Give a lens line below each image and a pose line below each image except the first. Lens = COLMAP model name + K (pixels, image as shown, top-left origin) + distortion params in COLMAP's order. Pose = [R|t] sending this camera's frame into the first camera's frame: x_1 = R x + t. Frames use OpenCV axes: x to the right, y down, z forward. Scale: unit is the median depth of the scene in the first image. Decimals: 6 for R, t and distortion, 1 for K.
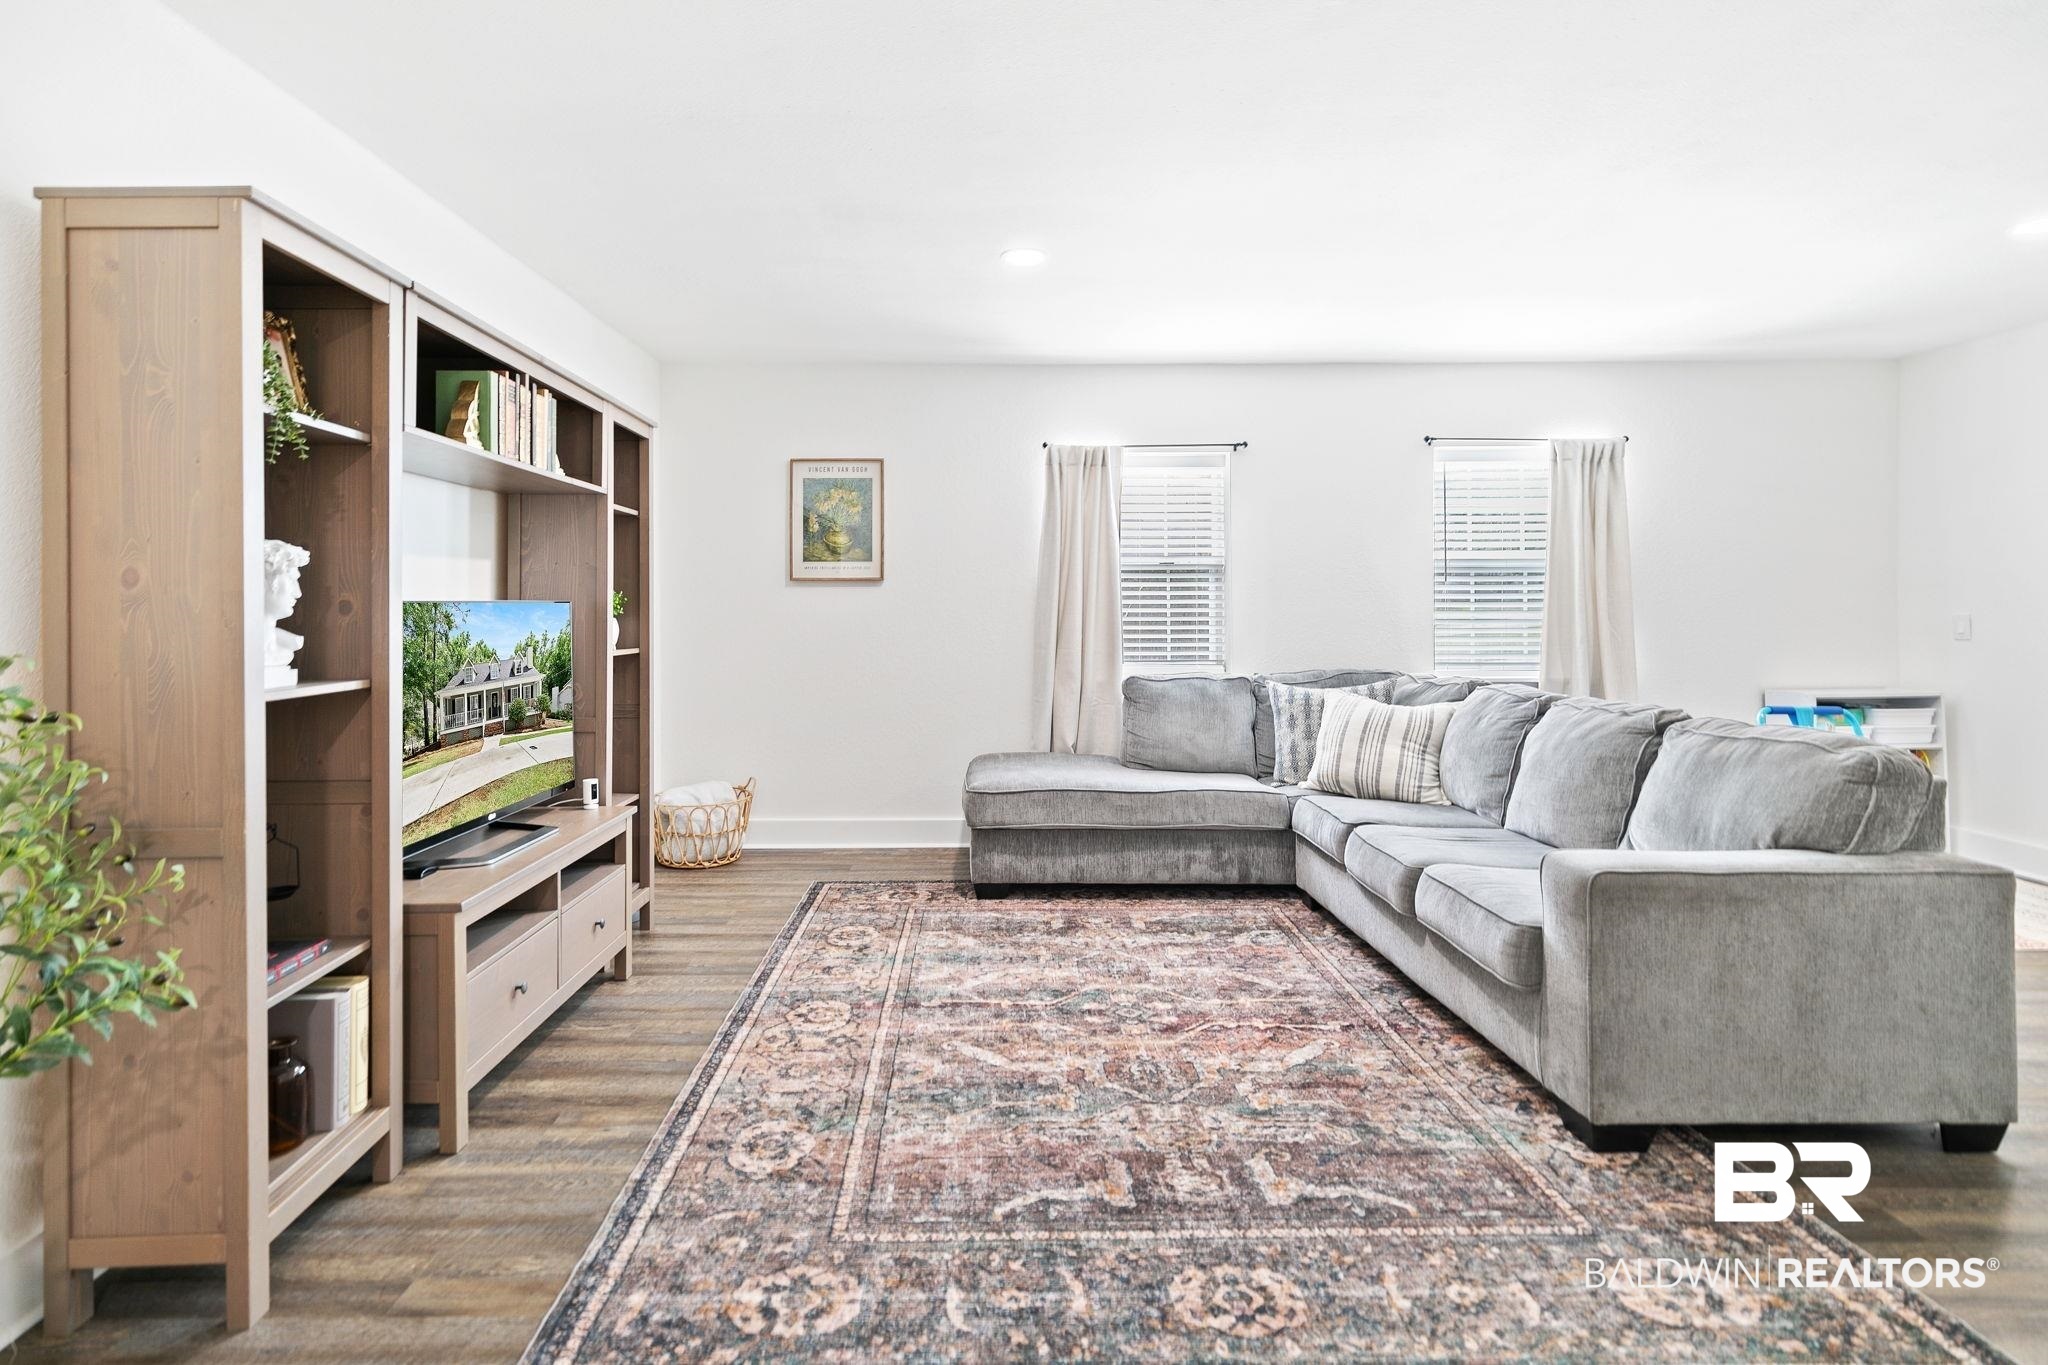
lens RADIAL K [[998.9, 0, 979.5], [0, 998.9, 593.1], [0, 0, 1]] dist [-0.000138, 0.001988]
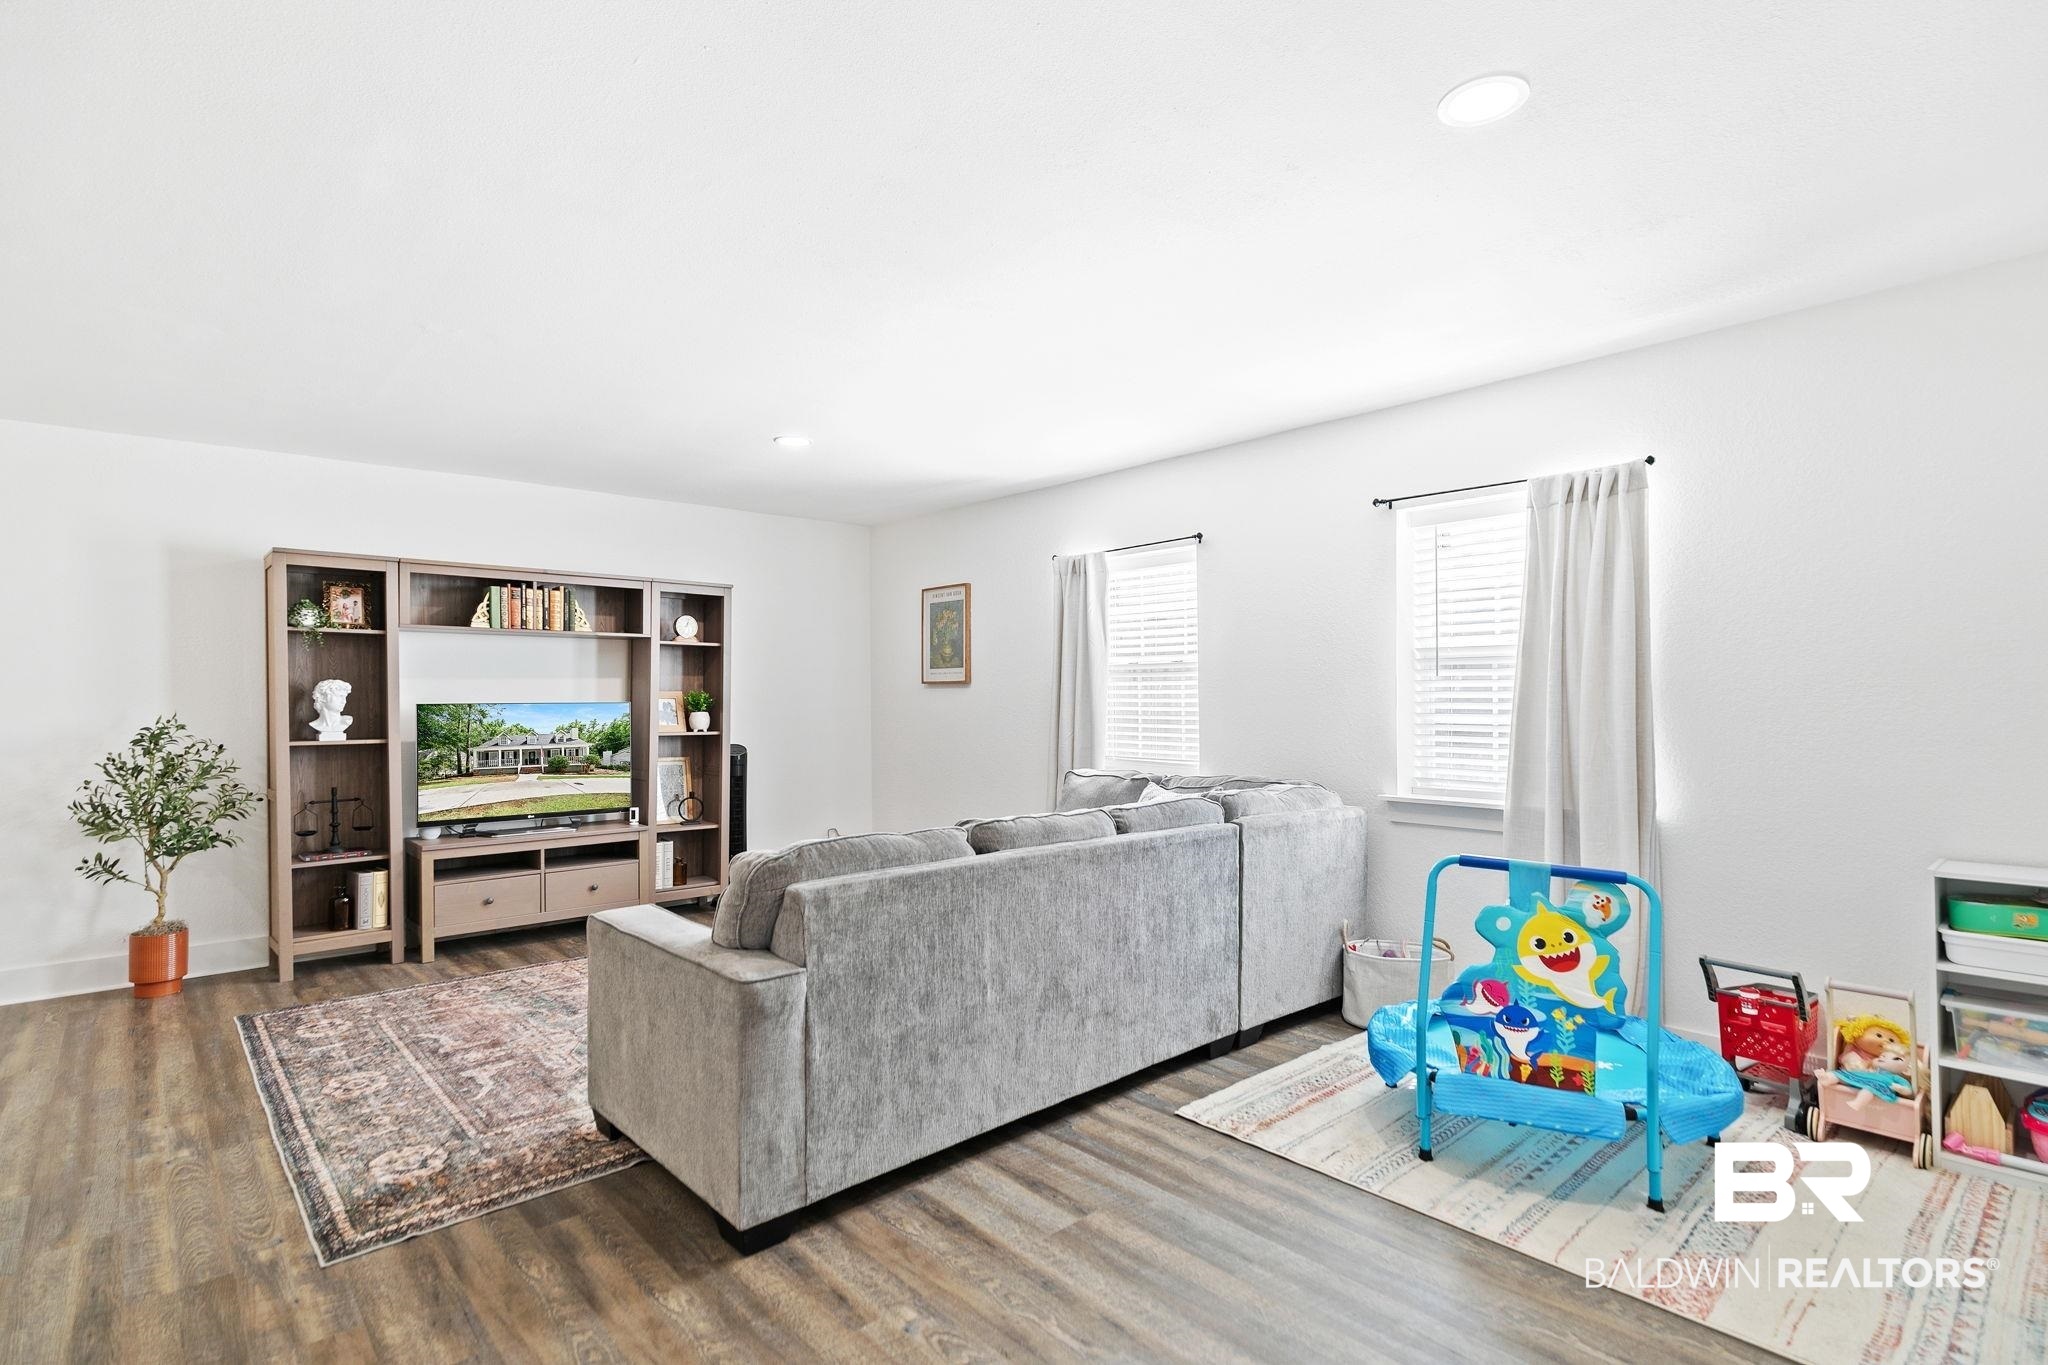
lens RADIAL K [[998.9, 0, 1060.2], [0, 998.9, 726.4], [0, 0, 1]] dist [-0.000138, 0.001988]
pose [[0.681156, 0.023053, -0.731775, 1.566902], [0.009655, 0.999134, 0.040463, -0.013898], [0.732074, -0.034627, 0.680344, 0.449326]]
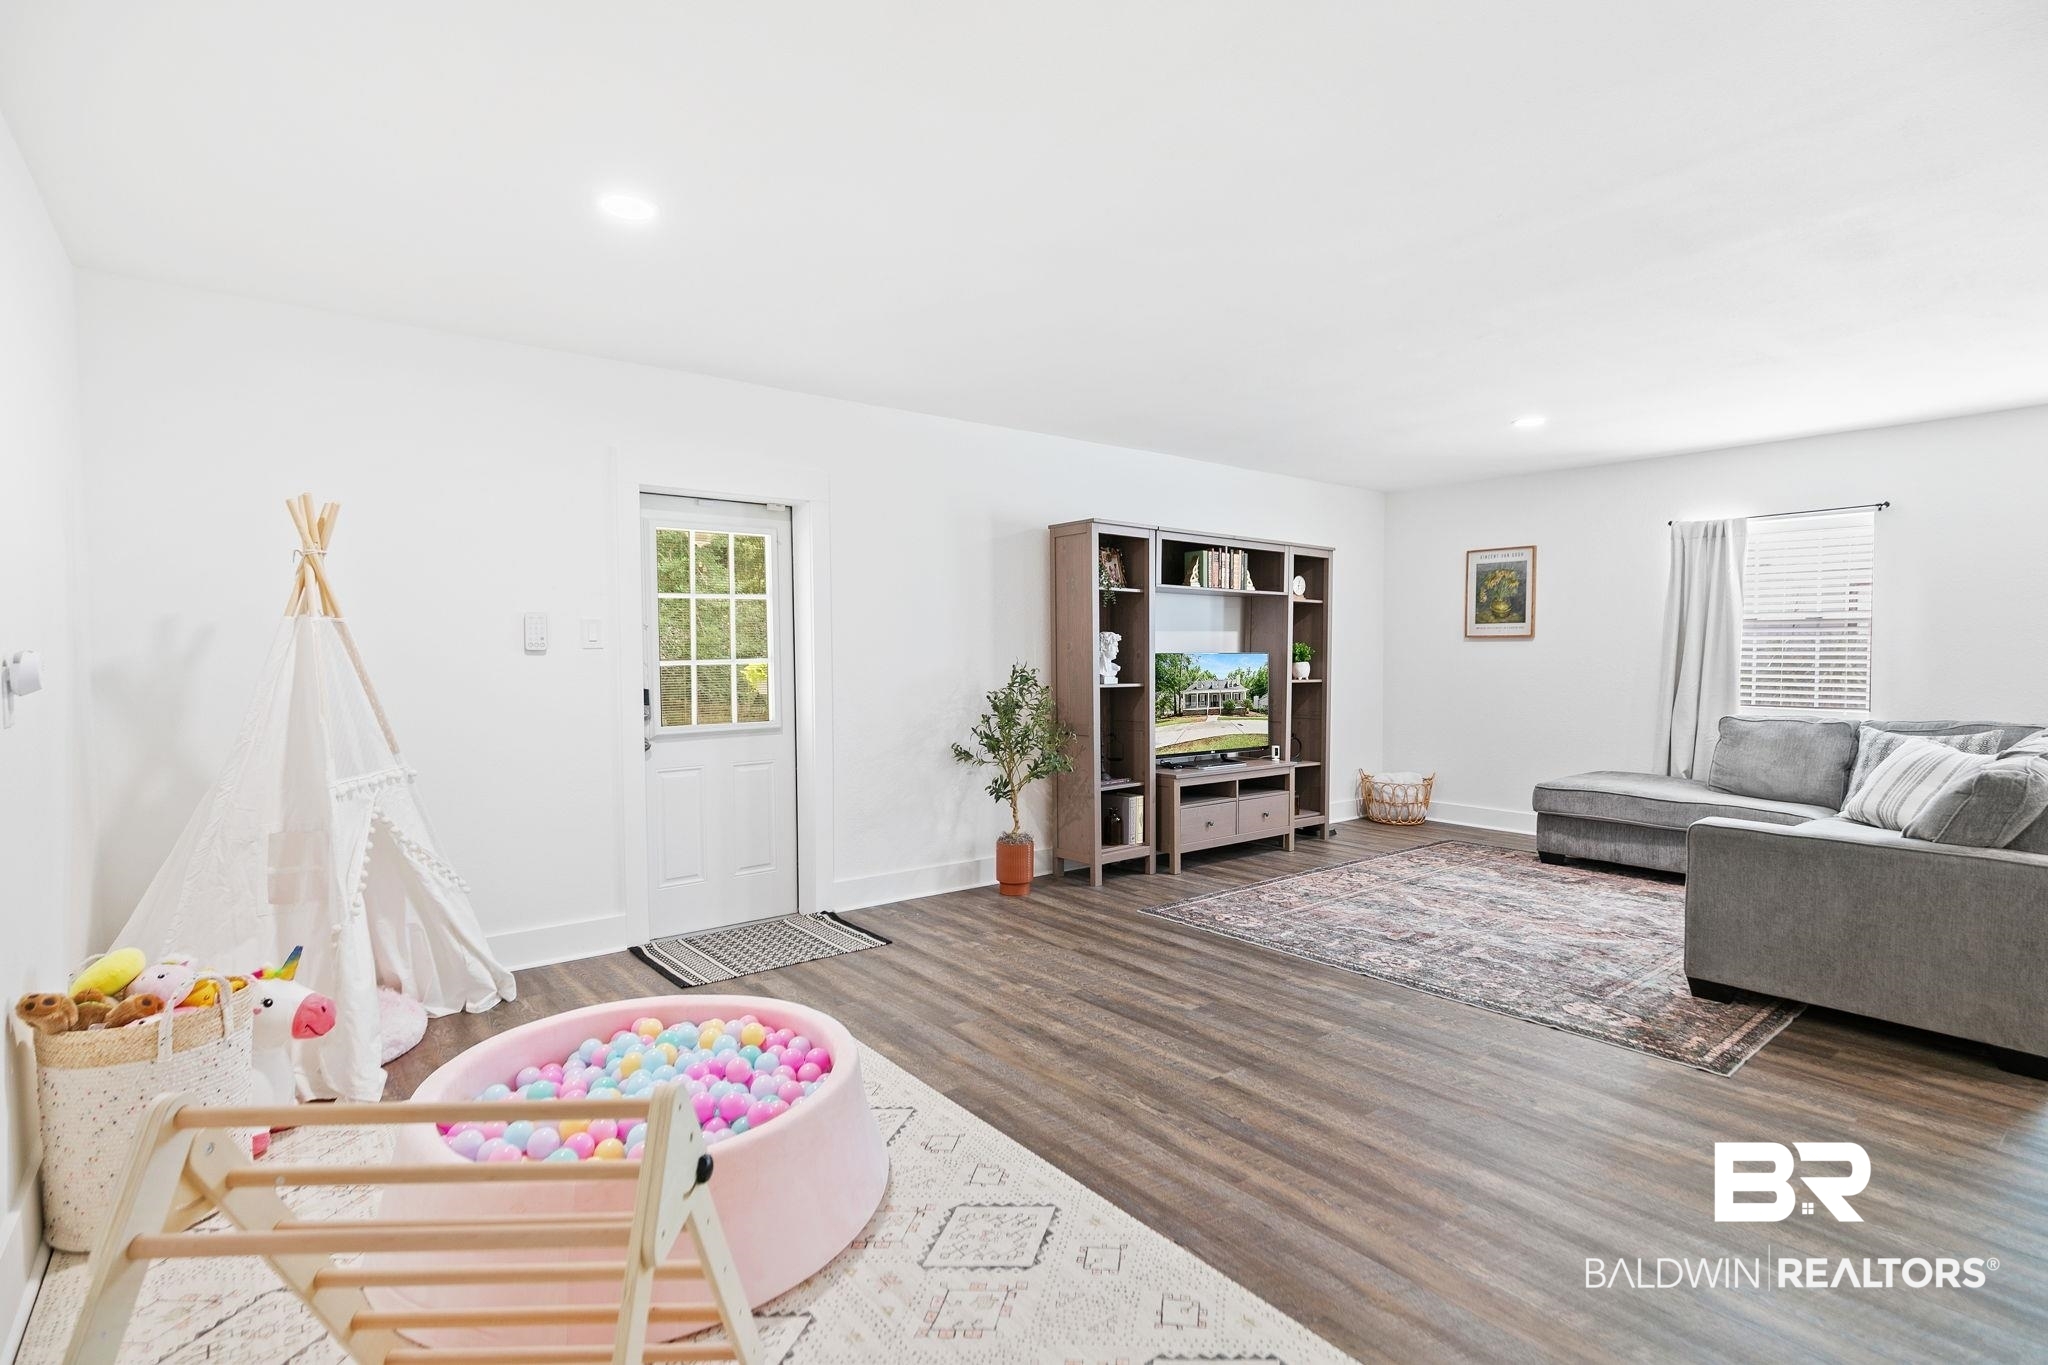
lens RADIAL K [[998.9, 0, 1022.9], [0, 998.9, 683.6], [0, 0, 1]] dist [-0.000138, 0.001988]
pose [[0.624054, 0.028024, -0.780878, 0.940099], [0.005674, 0.999168, 0.040392, -0.014397], [0.781360, -0.029637, 0.623376, -0.667726]]
